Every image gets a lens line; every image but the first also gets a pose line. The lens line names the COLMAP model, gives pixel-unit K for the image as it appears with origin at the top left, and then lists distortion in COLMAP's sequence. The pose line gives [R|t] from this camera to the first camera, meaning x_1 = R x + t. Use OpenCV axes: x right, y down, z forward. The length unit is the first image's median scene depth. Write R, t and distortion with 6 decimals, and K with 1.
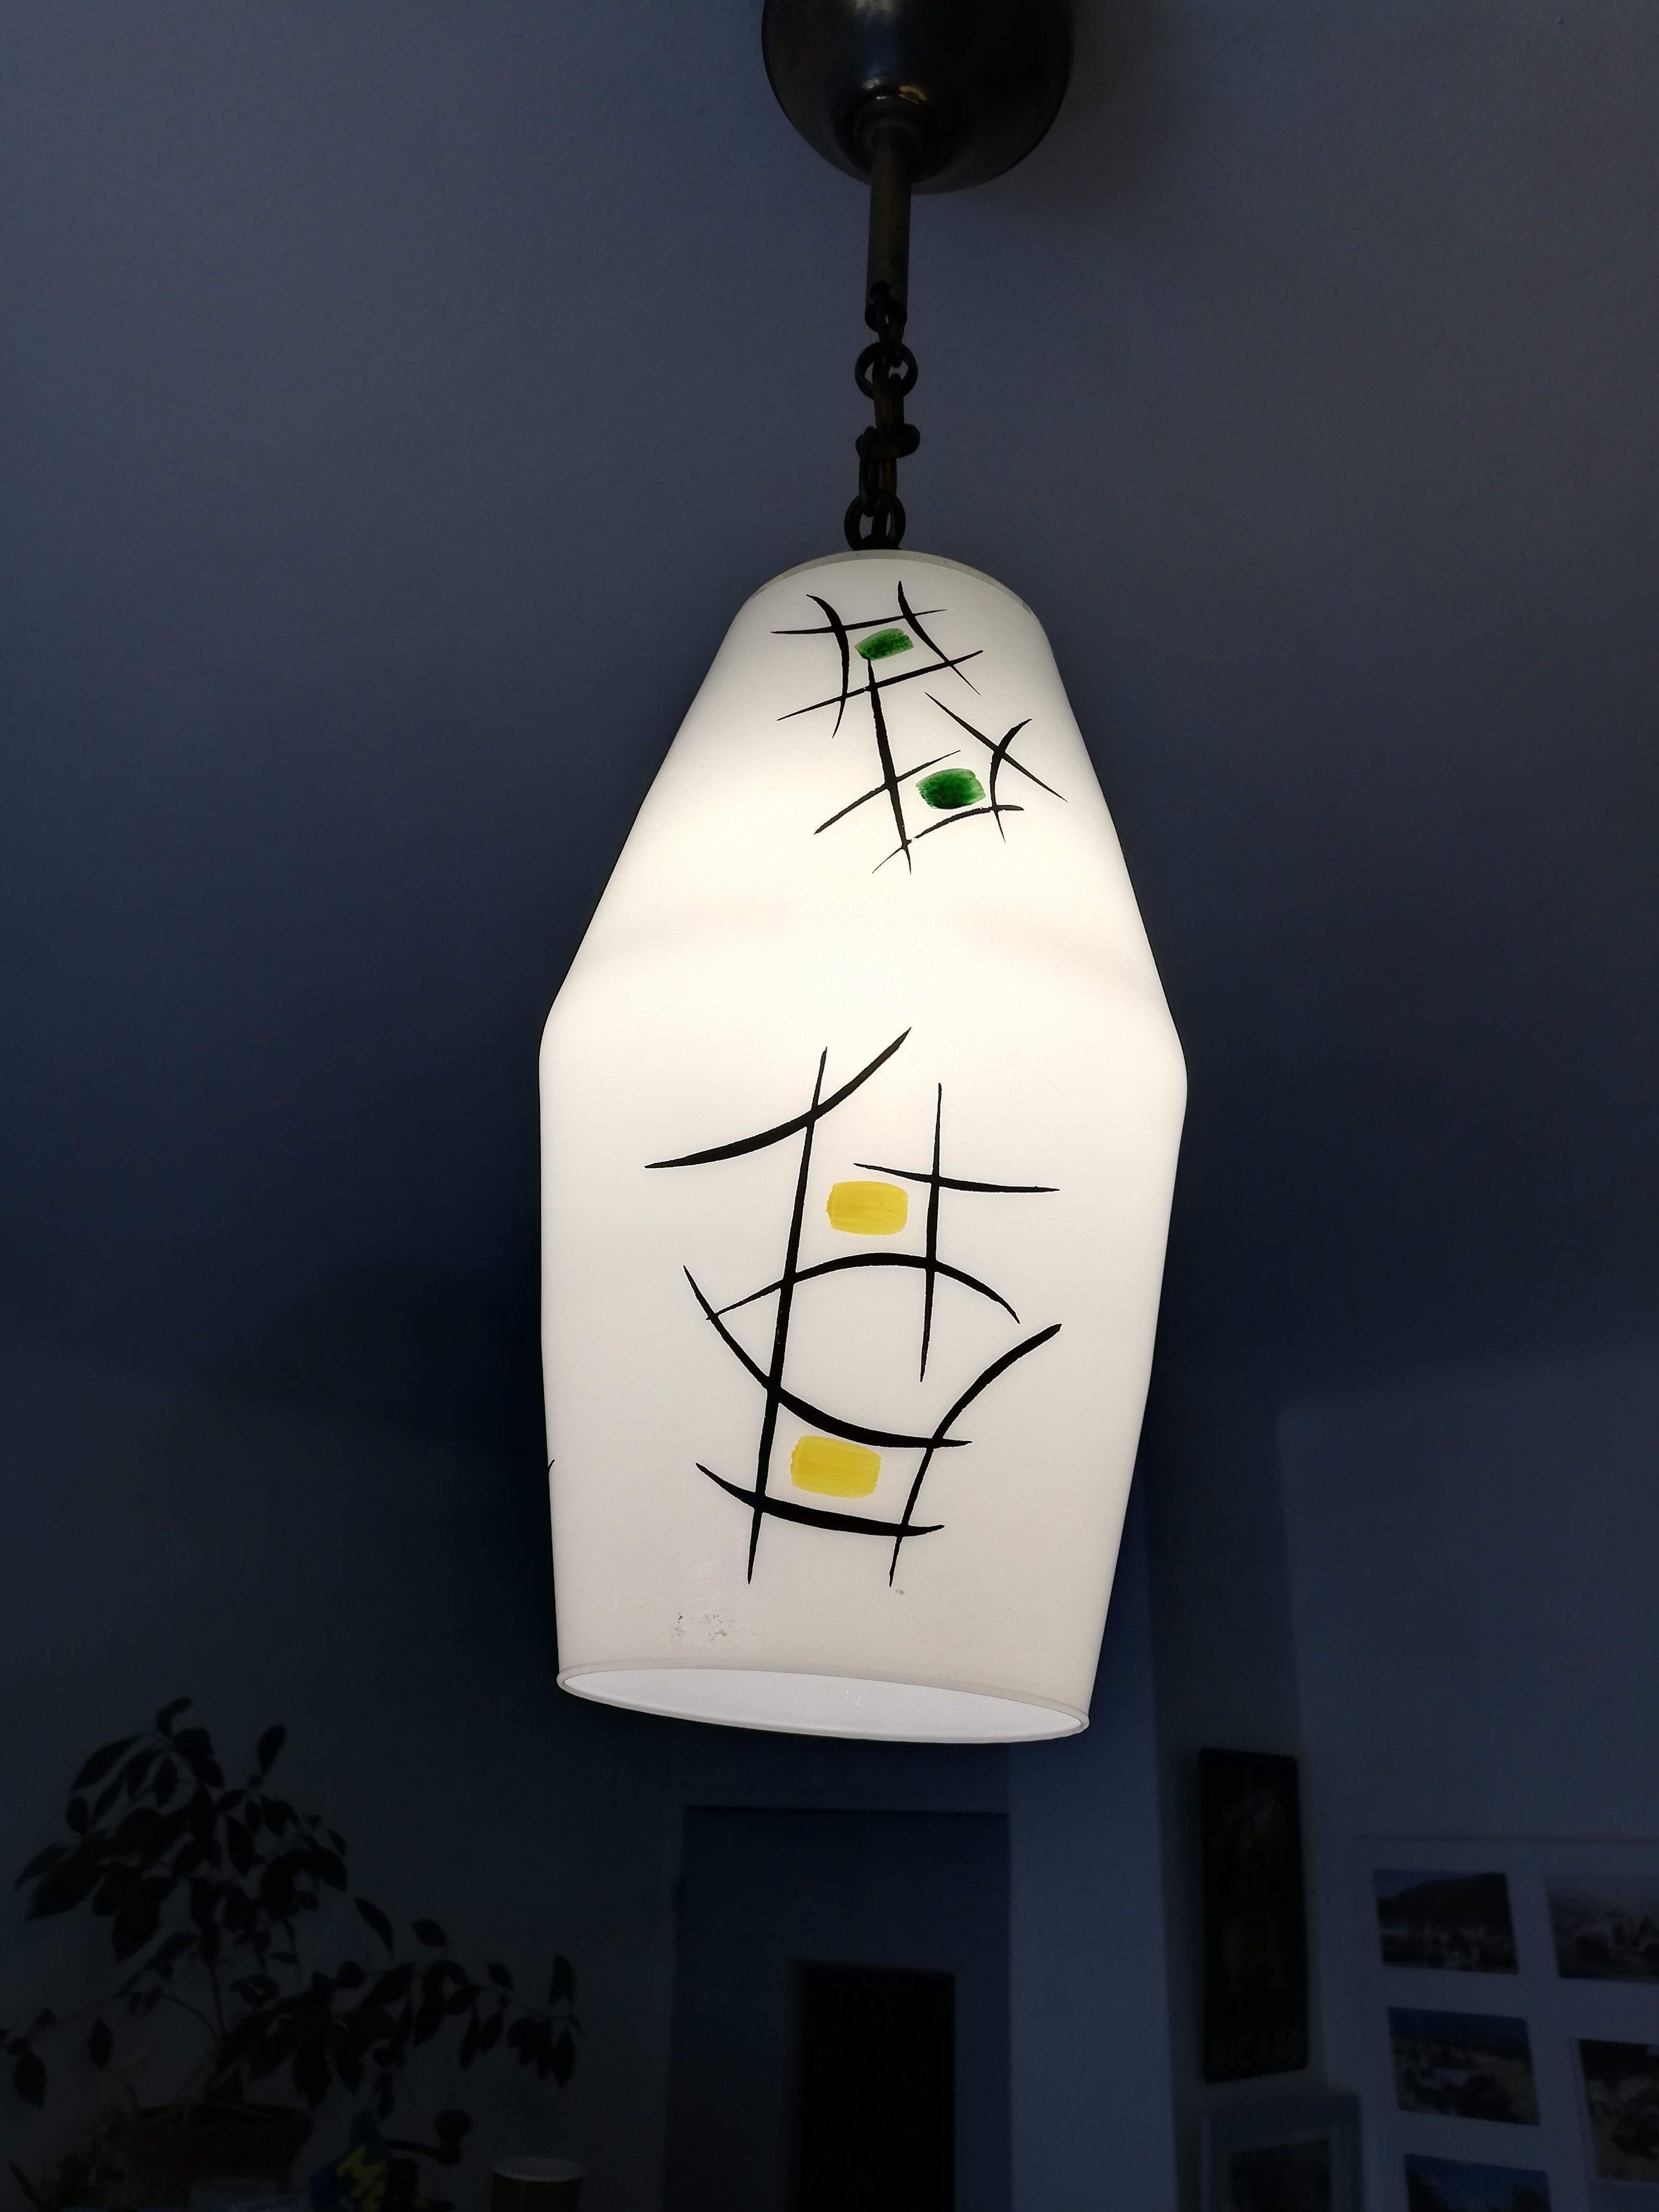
lens RADIAL K [[1668.7, 0, 778.7], [0, 1668.7, 1106.2], [0, 0, 1]] dist [0.006486, 0.003298]
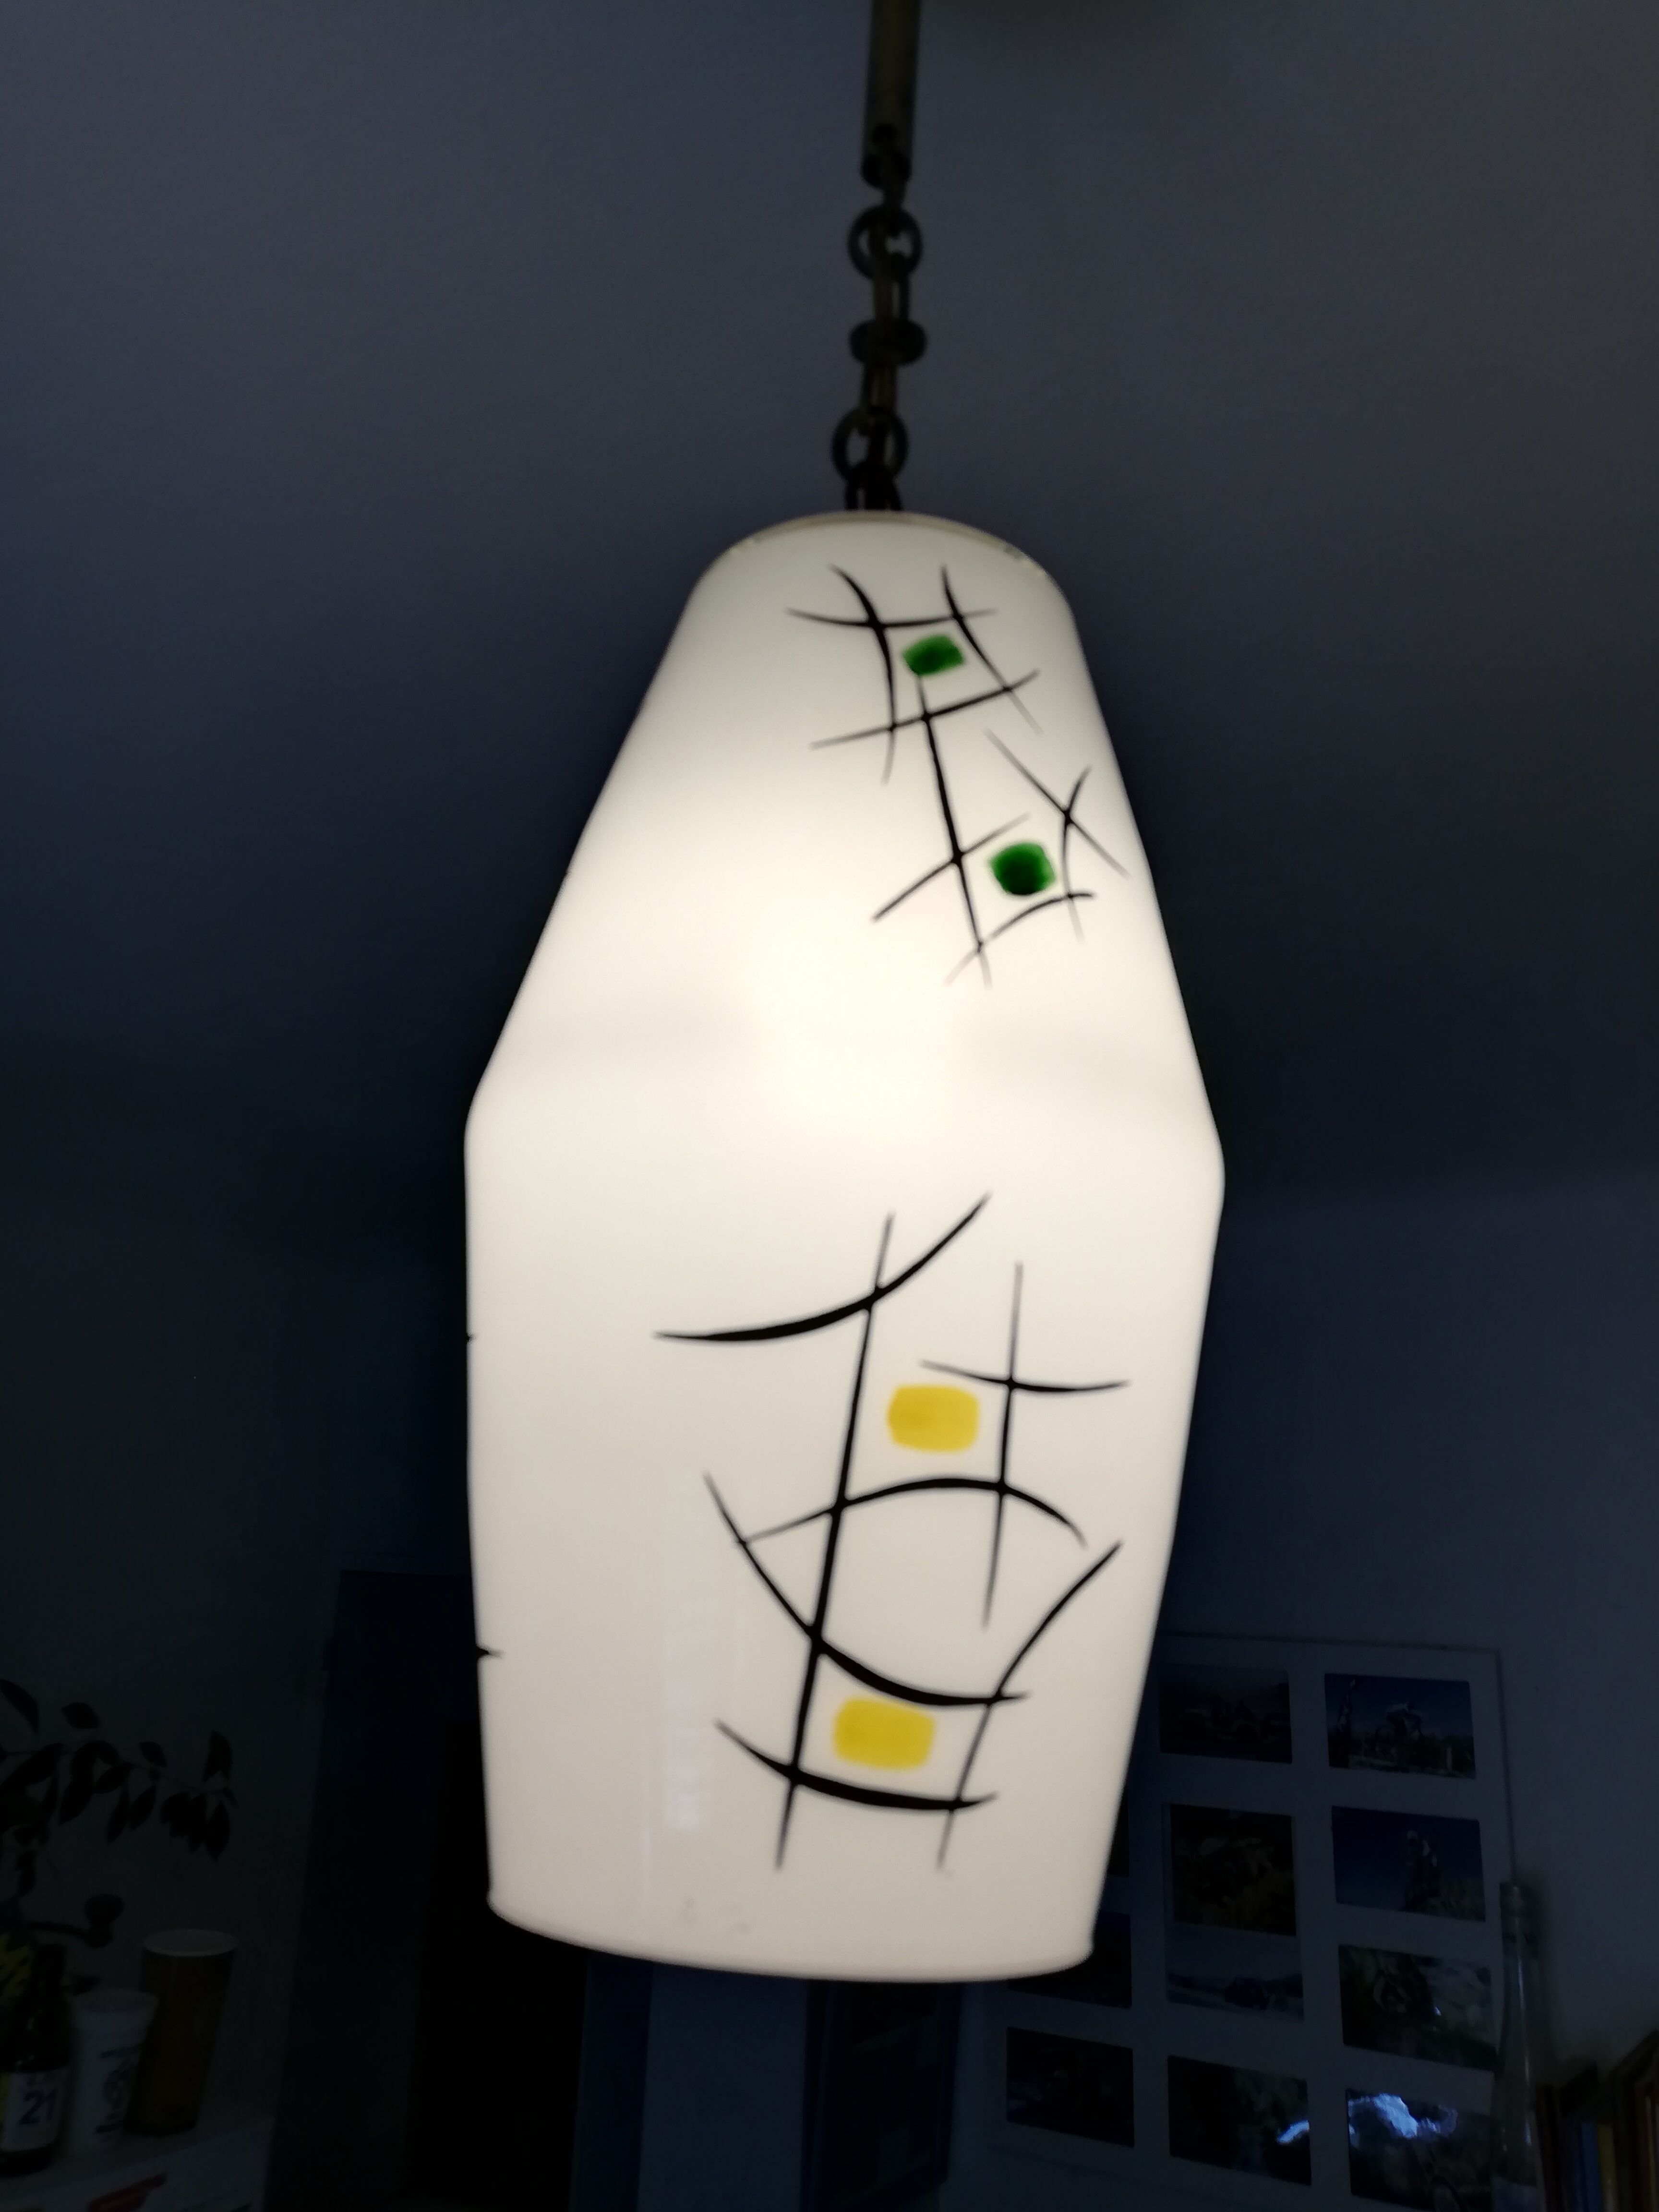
lens RADIAL K [[1668.7, 0, 778.7], [0, 1668.7, 1106.2], [0, 0, 1]] dist [0.006486, 0.003298]
pose [[0.978101, 0.063235, 0.198290, -0.172064], [-0.091152, 0.986647, 0.134978, -0.172852], [-0.187106, -0.150096, 0.970805, 0.194152]]
